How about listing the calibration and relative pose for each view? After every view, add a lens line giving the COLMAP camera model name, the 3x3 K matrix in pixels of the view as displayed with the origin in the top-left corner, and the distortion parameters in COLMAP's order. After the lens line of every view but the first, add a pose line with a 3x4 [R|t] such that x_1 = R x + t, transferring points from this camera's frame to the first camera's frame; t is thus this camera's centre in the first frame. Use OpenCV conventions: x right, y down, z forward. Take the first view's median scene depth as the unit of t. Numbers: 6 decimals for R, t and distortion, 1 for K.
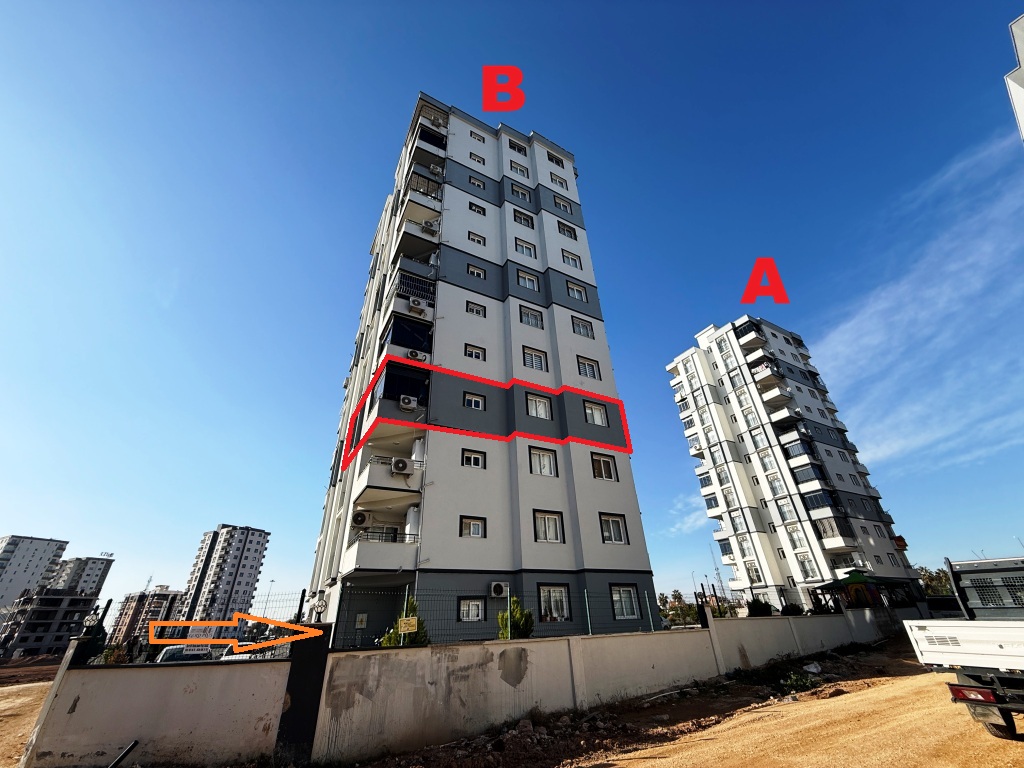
lens RADIAL K [[404.6, 0, 496.6], [0, 404.6, 384.2], [0, 0, 1]] dist [0.000699, -0.000035]
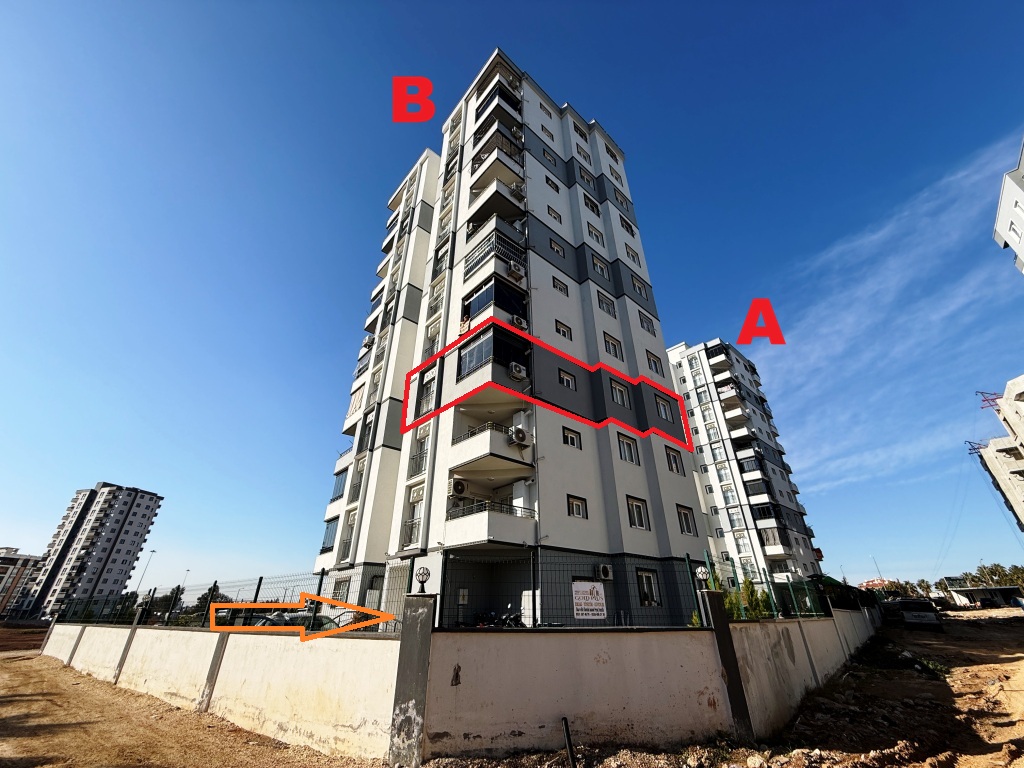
lens RADIAL K [[406.7, 0, 507.5], [0, 406.7, 382.3], [0, 0, 1]] dist [0.000483, 0.000305]
pose [[0.974469, 0.139912, 0.175598, -0.137736], [-0.143636, 0.989593, 0.008617, 0.022794], [-0.172565, -0.033619, 0.984424, 0.024161]]
